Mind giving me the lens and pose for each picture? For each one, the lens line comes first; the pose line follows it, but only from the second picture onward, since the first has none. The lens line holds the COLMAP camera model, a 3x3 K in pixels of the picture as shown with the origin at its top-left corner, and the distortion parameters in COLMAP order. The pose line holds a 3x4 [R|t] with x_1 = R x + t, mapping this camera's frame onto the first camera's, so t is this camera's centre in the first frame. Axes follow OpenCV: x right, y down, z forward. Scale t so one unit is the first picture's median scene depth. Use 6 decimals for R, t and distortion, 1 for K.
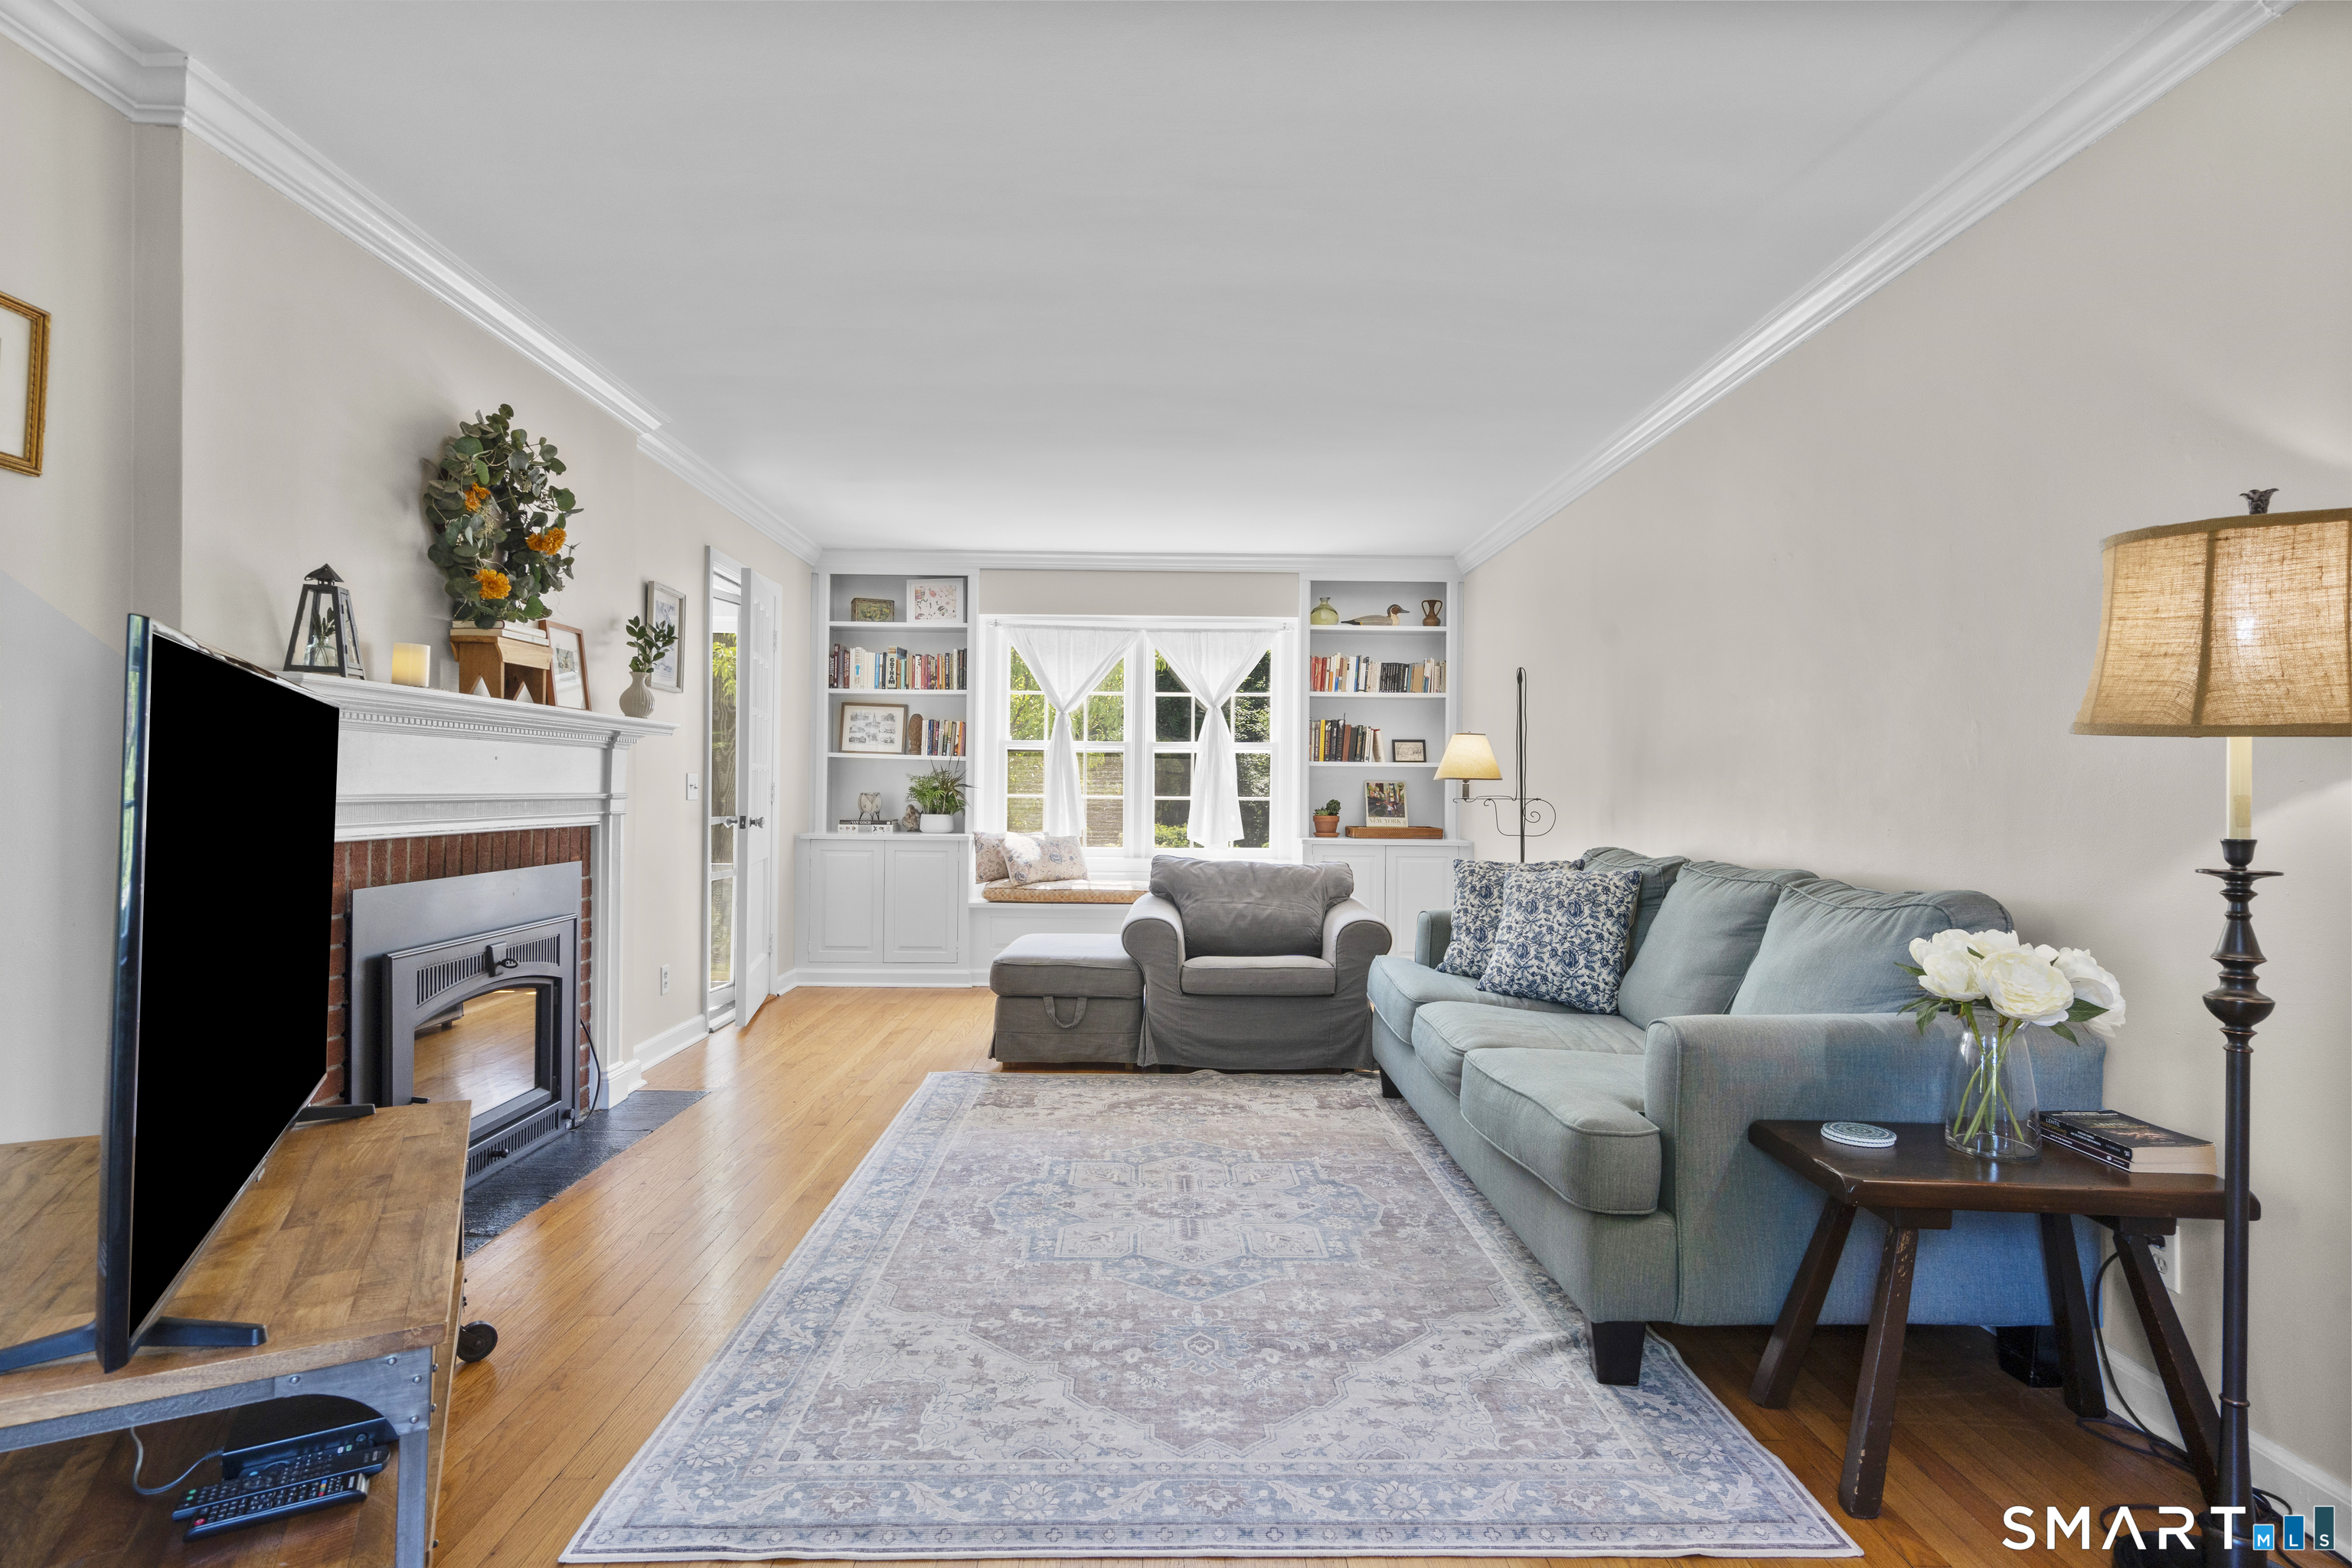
lens RADIAL K [[1156.8, 0, 1177.2], [0, 1156.8, 783.7], [0, 0, 1]] dist [0.006870, 0.000393]
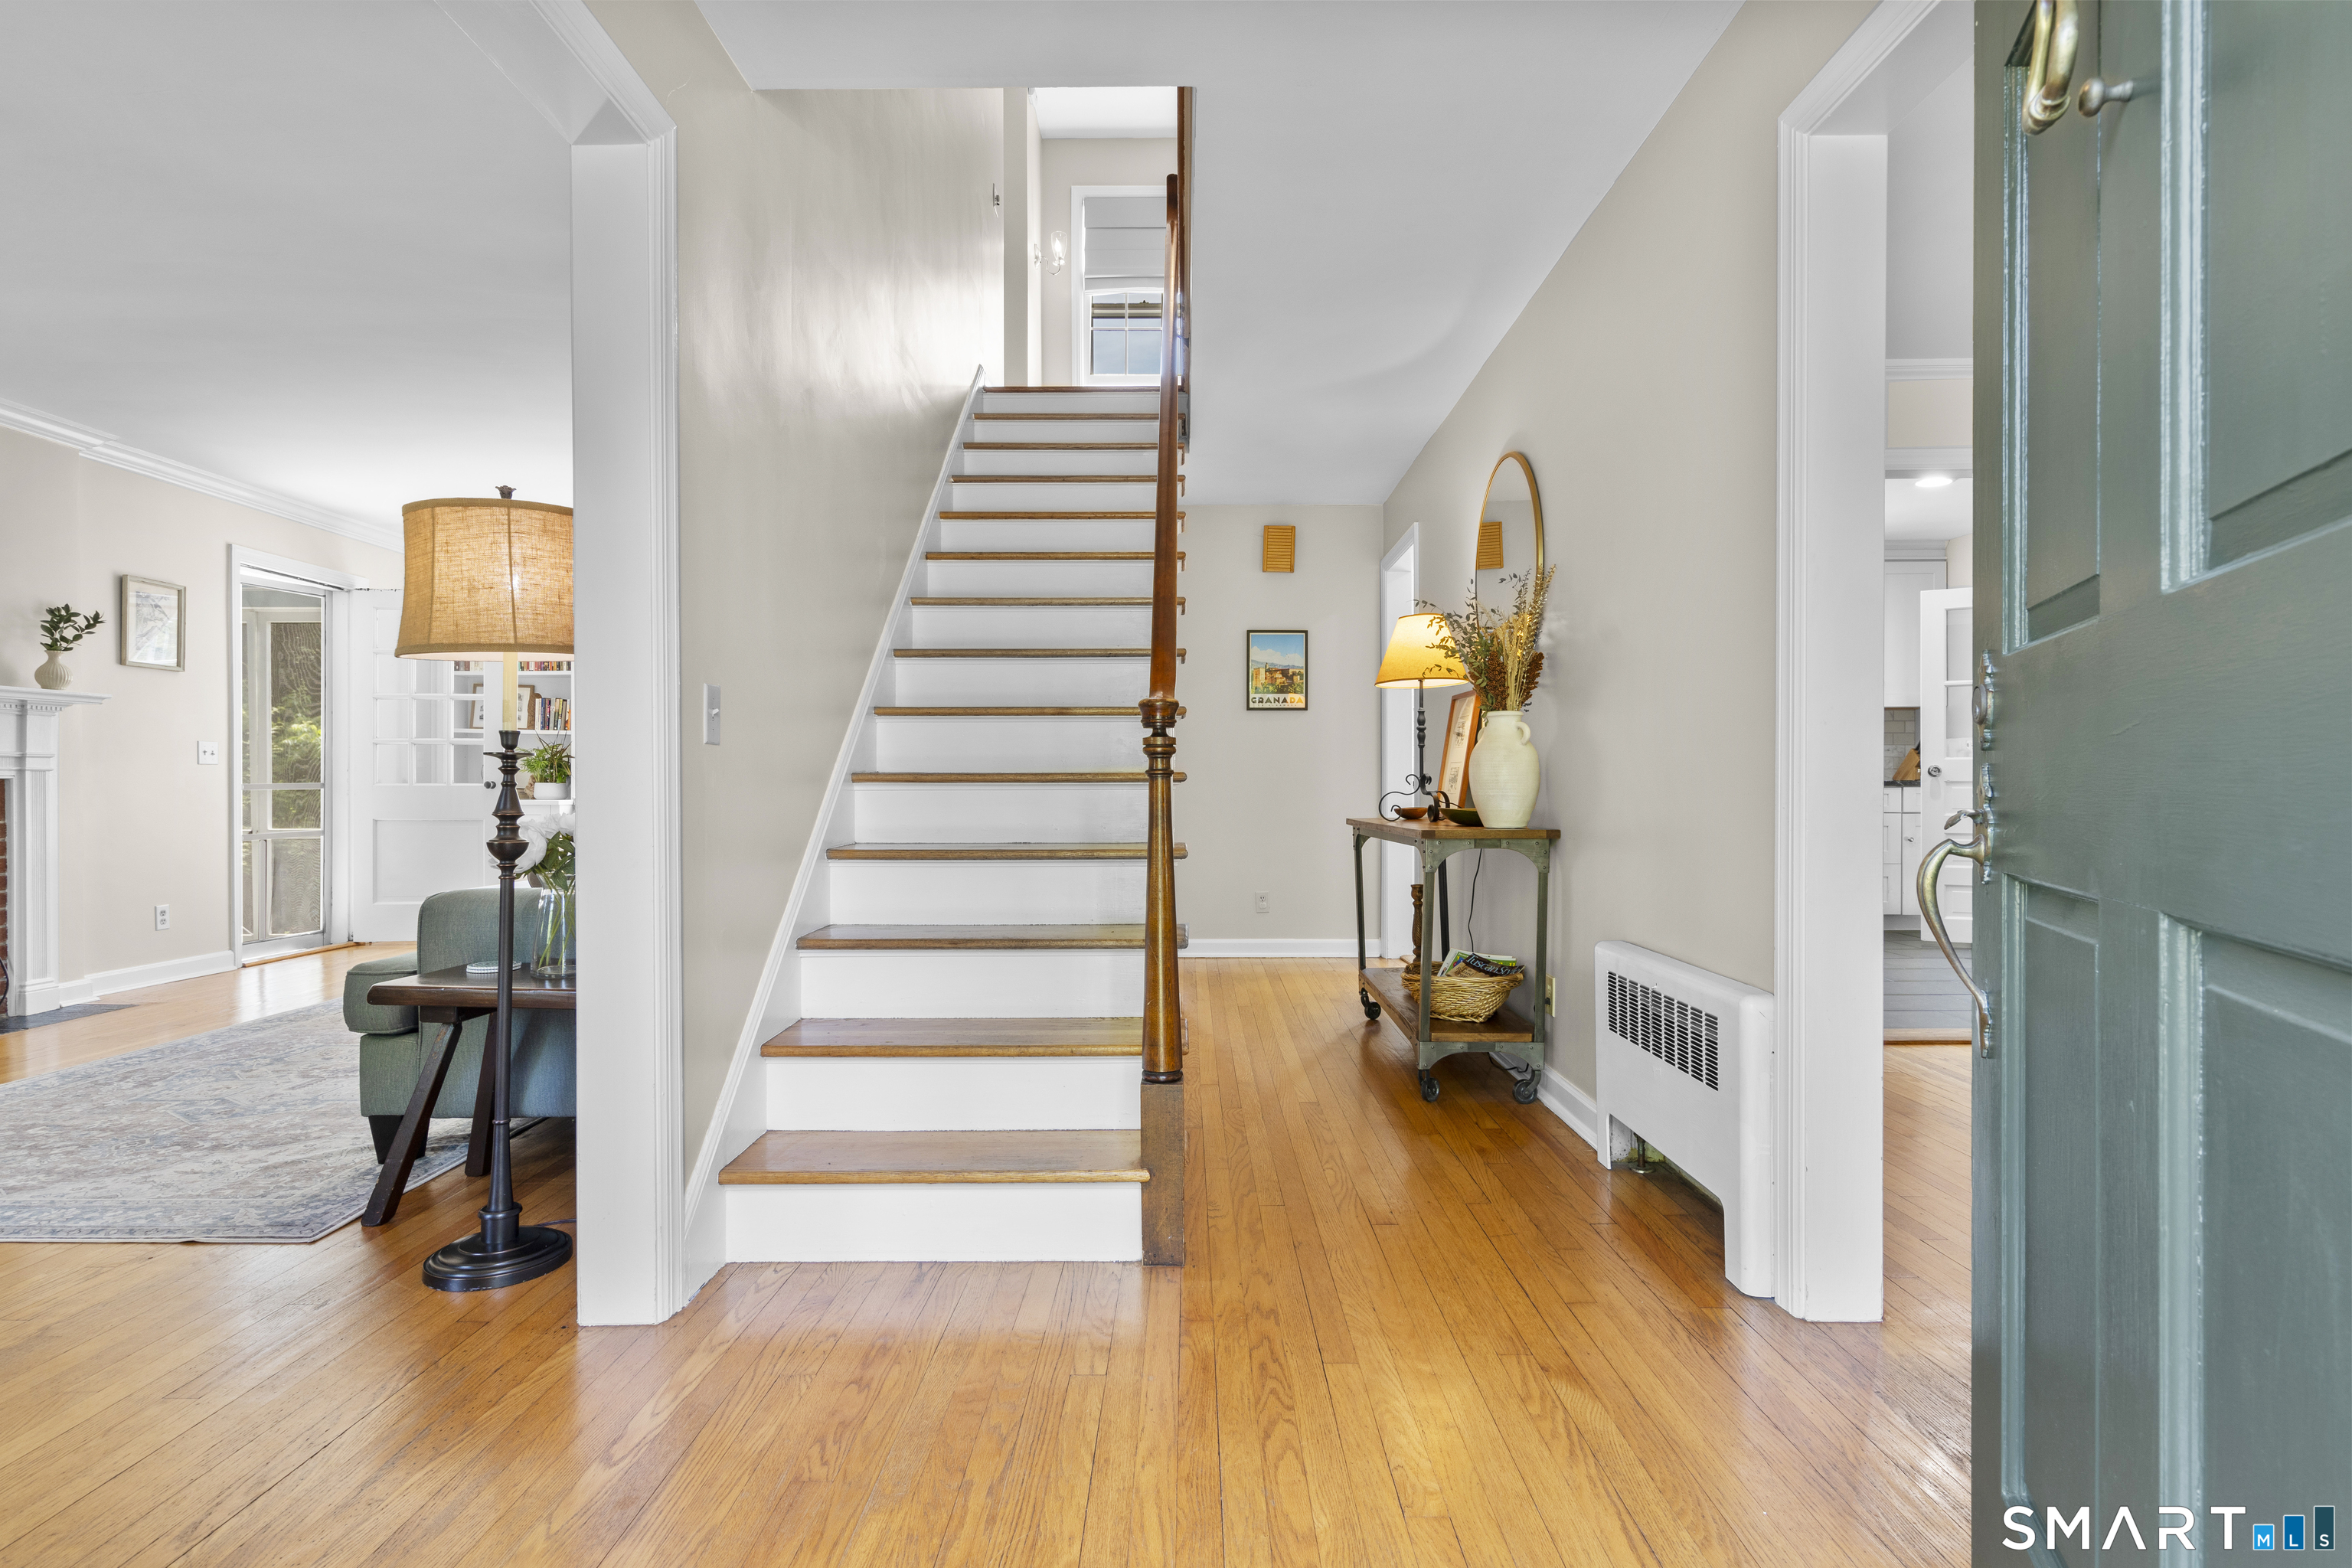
lens RADIAL K [[1156.8, 0, 1175.8], [0, 1156.8, 789.6], [0, 0, 1]] dist [0.006870, 0.000393]
pose [[0.999377, -0.011368, -0.033423, 1.621875], [0.011743, 0.999870, 0.011030, 0.104147], [0.033293, -0.011416, 0.999380, -0.358439]]
